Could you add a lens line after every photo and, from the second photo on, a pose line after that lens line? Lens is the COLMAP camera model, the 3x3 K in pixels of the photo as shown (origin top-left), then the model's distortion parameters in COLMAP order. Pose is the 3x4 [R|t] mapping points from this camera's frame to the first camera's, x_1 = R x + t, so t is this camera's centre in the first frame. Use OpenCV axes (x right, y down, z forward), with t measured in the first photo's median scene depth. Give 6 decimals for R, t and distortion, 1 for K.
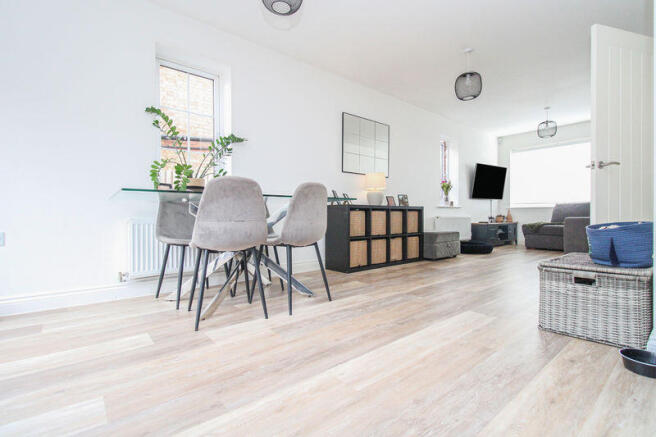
lens RADIAL K [[308.2, 0, 326.4], [0, 308.2, 217.5], [0, 0, 1]] dist [0.003877, 0.000016]
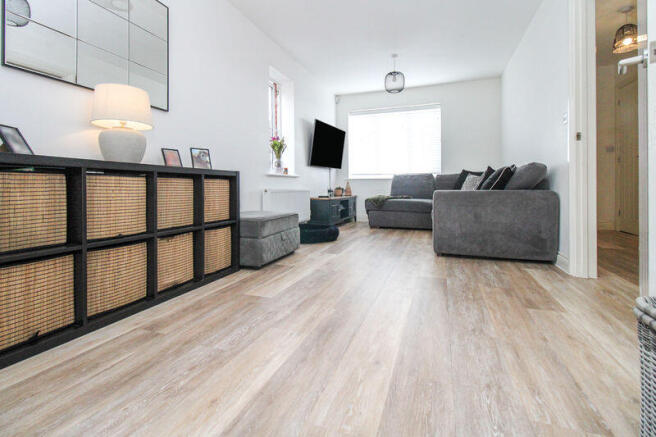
lens RADIAL K [[308.2, 0, 339.3], [0, 308.2, 191.9], [0, 0, 1]] dist [0.003877, 0.000016]
pose [[0.841789, -0.008275, 0.539743, 0.134067], [0.006444, 0.999965, 0.005280, -0.000043], [-0.539768, -0.000967, 0.841813, 0.354428]]
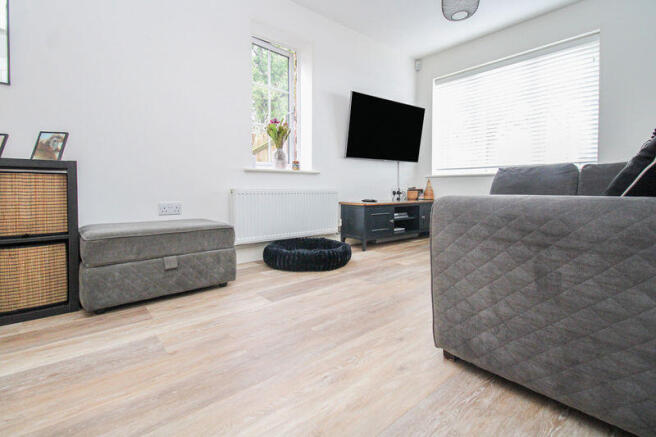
lens RADIAL K [[308.2, 0, 338.8], [0, 308.2, 189.5], [0, 0, 1]] dist [0.003877, 0.000016]
pose [[0.999515, 0.003759, 0.030925, 0.478521], [-0.003577, 0.999976, -0.005955, -0.000729], [-0.030946, 0.005841, 0.999504, 0.496395]]
